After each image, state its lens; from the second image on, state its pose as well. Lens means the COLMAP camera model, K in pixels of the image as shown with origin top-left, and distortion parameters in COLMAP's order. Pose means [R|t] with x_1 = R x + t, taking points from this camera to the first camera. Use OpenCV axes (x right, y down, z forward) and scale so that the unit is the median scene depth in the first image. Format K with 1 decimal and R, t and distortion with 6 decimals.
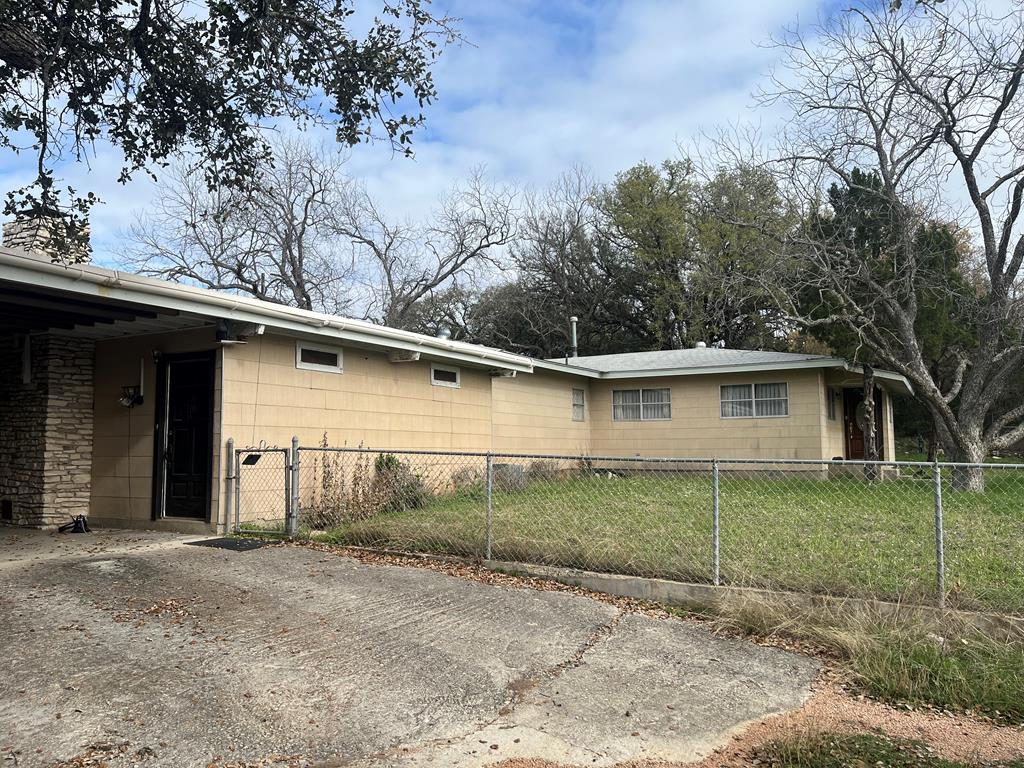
lens RADIAL K [[781.9, 0, 513.4], [0, 781.9, 383.2], [0, 0, 1]] dist [0.049867, -0.051131]
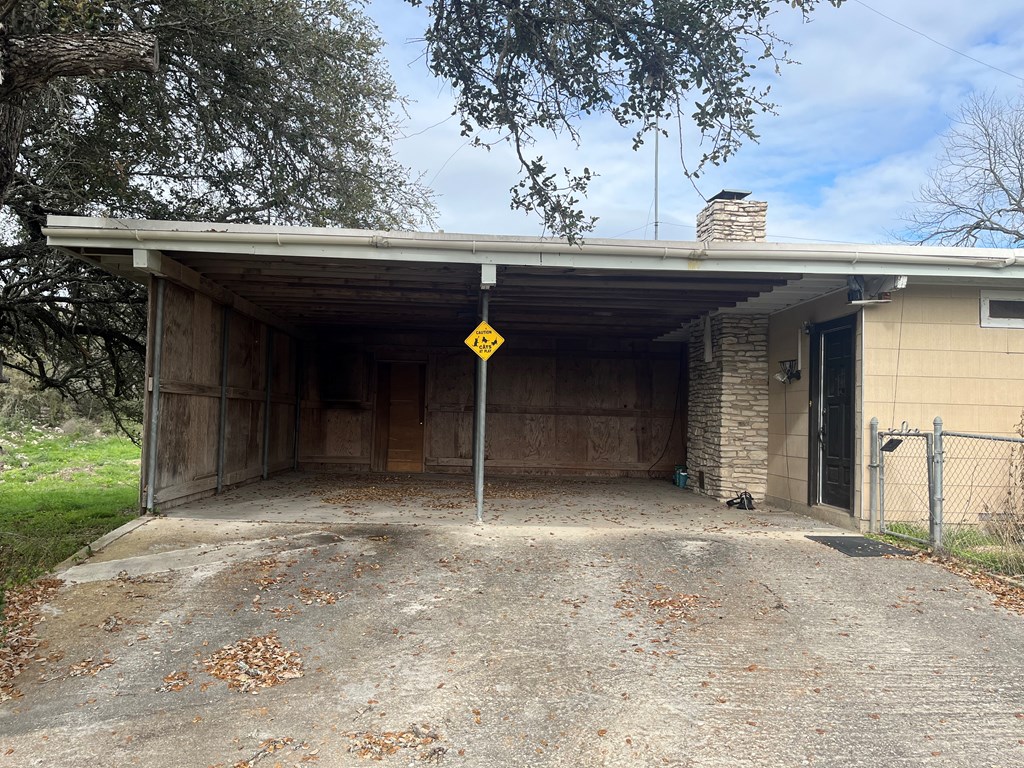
lens RADIAL K [[781.9, 0, 513.3], [0, 781.9, 382.0], [0, 0, 1]] dist [0.049867, -0.051131]
pose [[0.517449, -0.020819, -0.855461, 0.155663], [0.046430, 0.998914, 0.003774, 0.011325], [0.854454, -0.041672, 0.517854, 0.245777]]
